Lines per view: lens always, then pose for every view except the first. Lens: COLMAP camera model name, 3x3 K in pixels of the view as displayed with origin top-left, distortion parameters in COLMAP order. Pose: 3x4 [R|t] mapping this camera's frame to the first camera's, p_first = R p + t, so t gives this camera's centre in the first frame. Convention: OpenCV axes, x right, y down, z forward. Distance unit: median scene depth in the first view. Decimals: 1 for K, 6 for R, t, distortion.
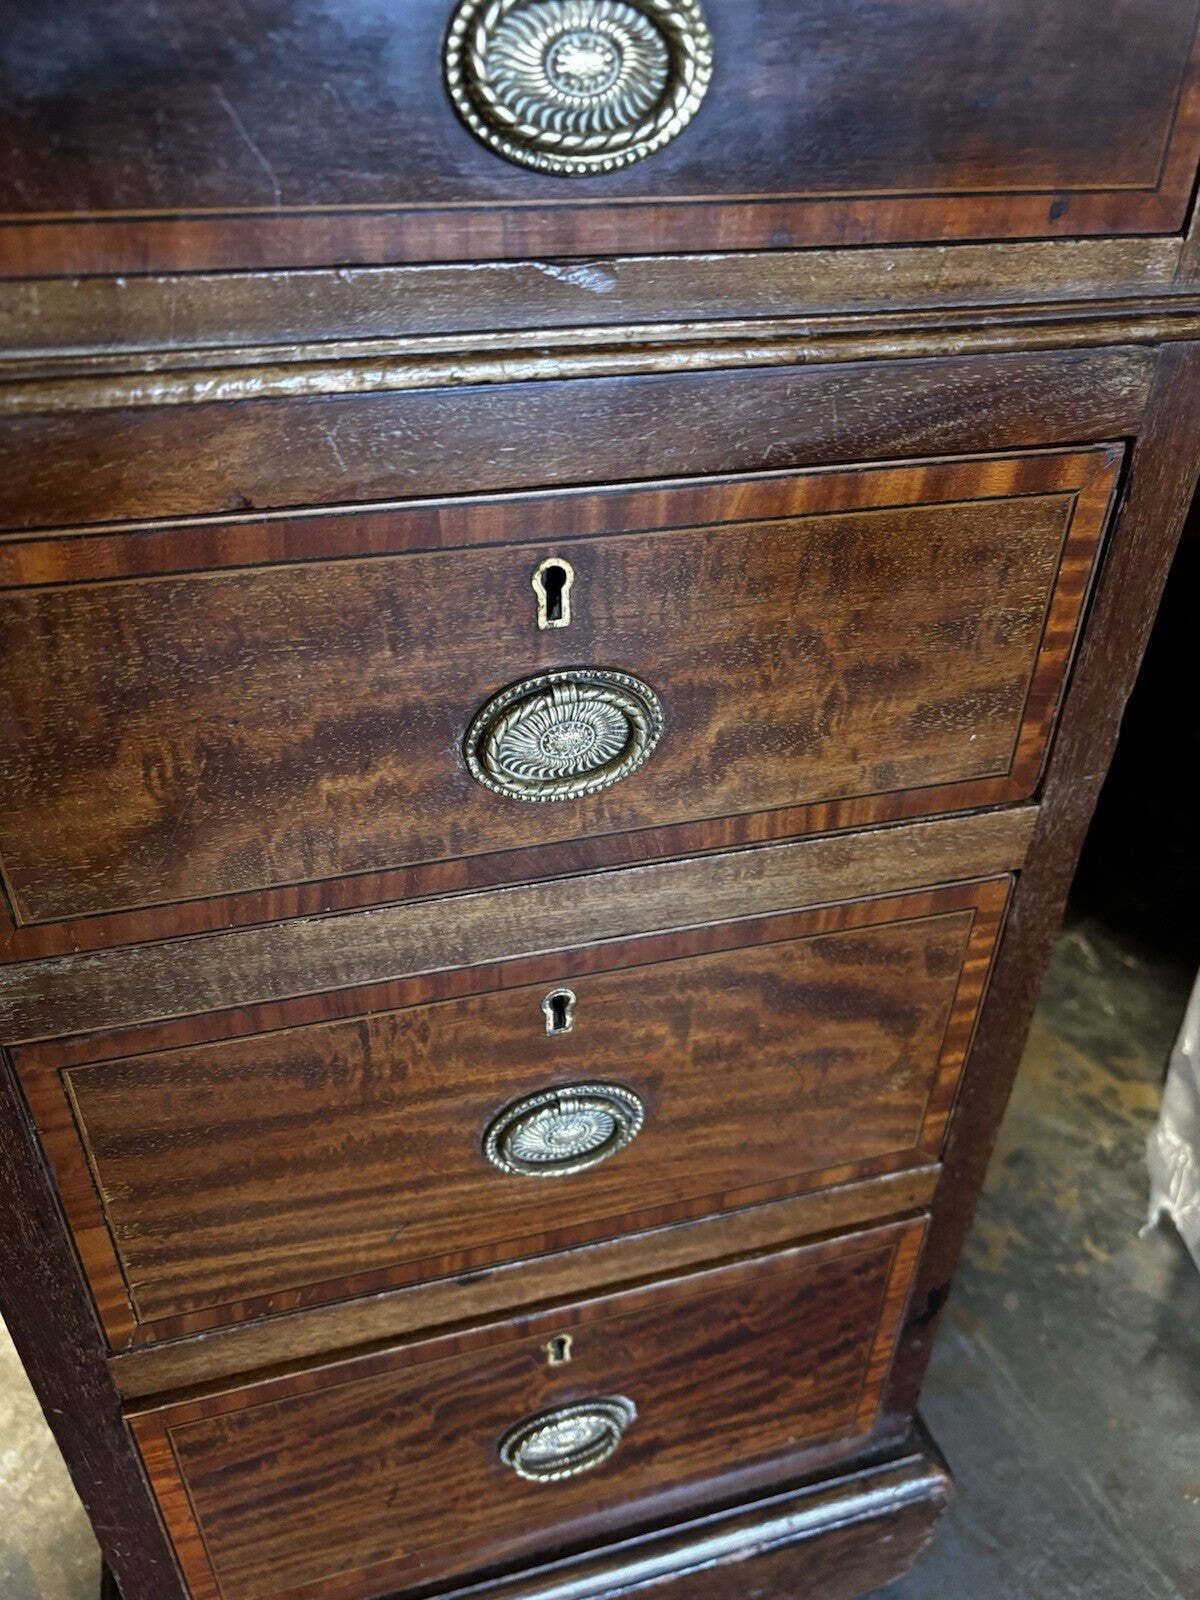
lens RADIAL K [[1224.8, 0, 578.6], [0, 1224.8, 795.9], [0, 0, 1]] dist [0.042061, -0.047506]
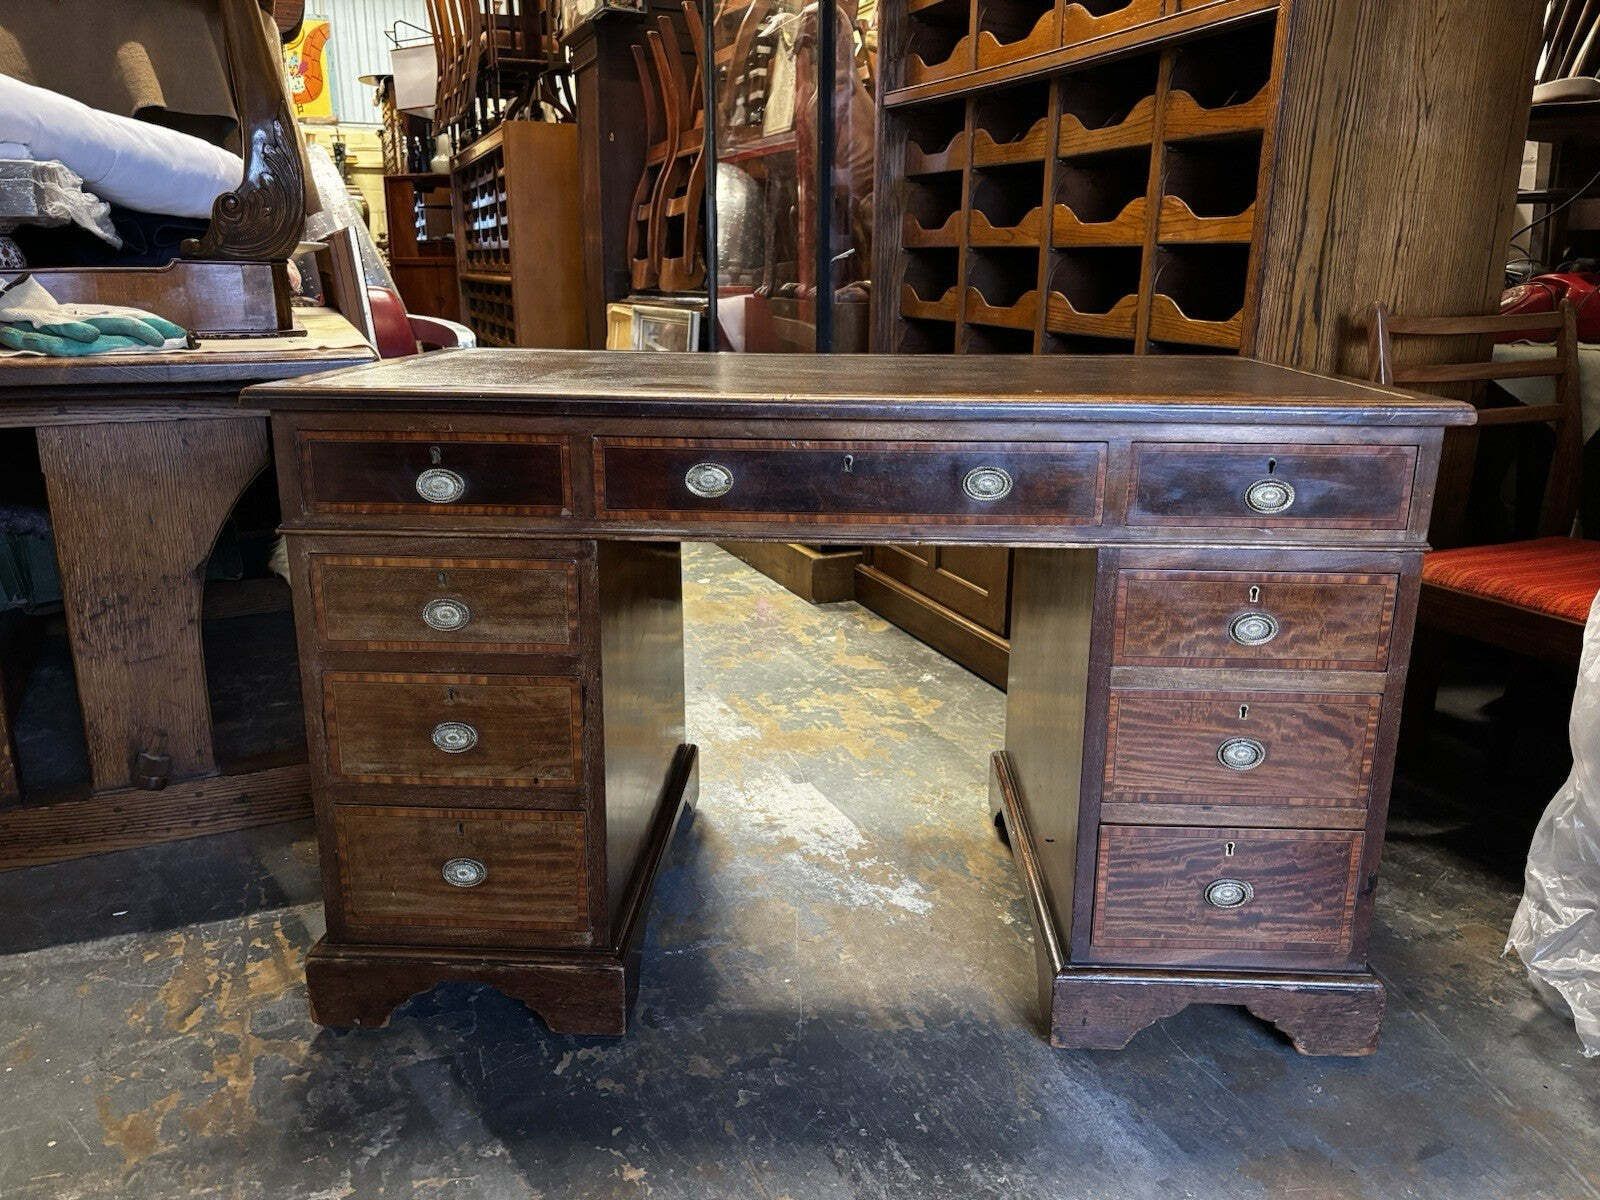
lens RADIAL K [[1224.8, 0, 810.6], [0, 1224.8, 602.8], [0, 0, 1]] dist [0.042061, -0.047506]
pose [[0.953033, 0.073344, -0.293852, -0.213943], [-0.163862, 0.940834, -0.296614, 1.307784], [0.254711, 0.330834, 0.908664, -3.131636]]
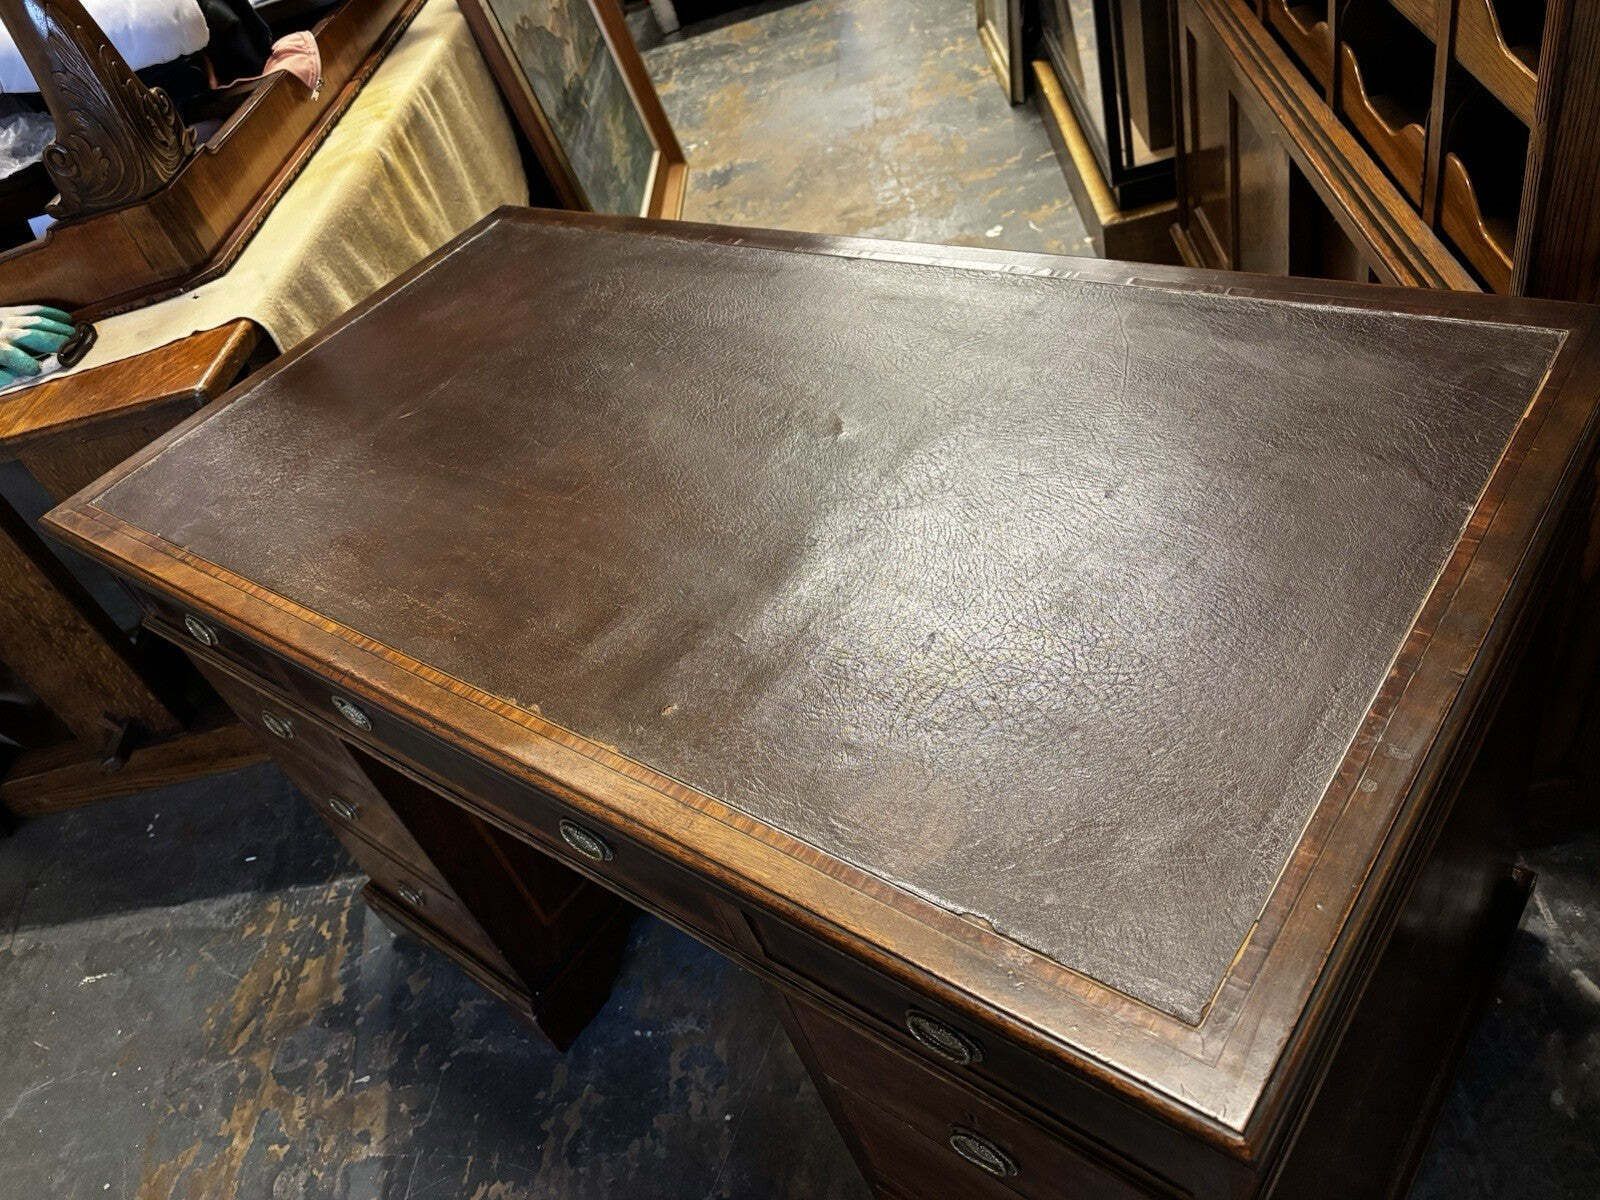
lens RADIAL K [[1224.8, 0, 803.8], [0, 1224.8, 613.2], [0, 0, 1]] dist [0.042061, -0.047506]
pose [[0.730738, 0.275915, -0.624414, 0.766317], [-0.129172, 0.954042, 0.270403, -1.593907], [0.670325, -0.116937, 0.732796, -0.997562]]
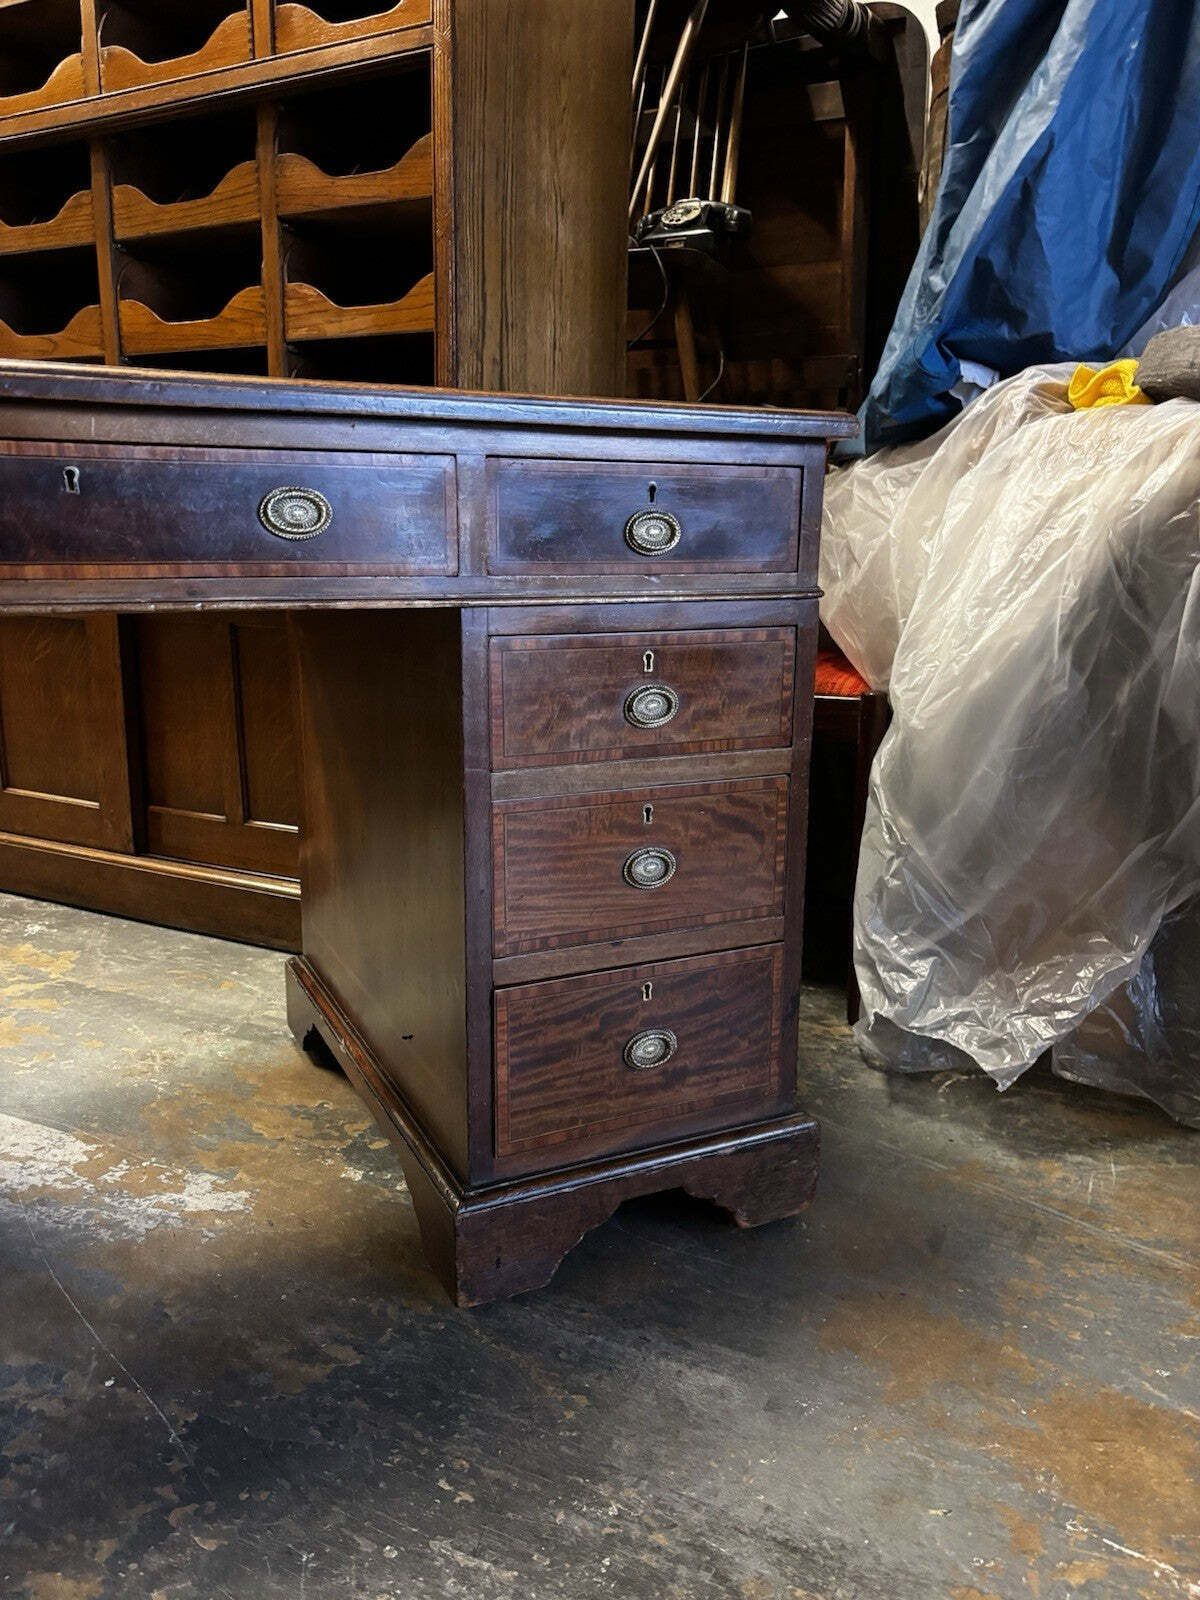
lens RADIAL K [[1224.8, 0, 605.7], [0, 1224.8, 819.3], [0, 0, 1]] dist [0.042061, -0.047506]
pose [[0.983333, -0.048828, 0.175134, -0.697742], [0.106958, 0.934303, -0.340055, 1.299260], [-0.147024, 0.353119, 0.923954, -1.885686]]
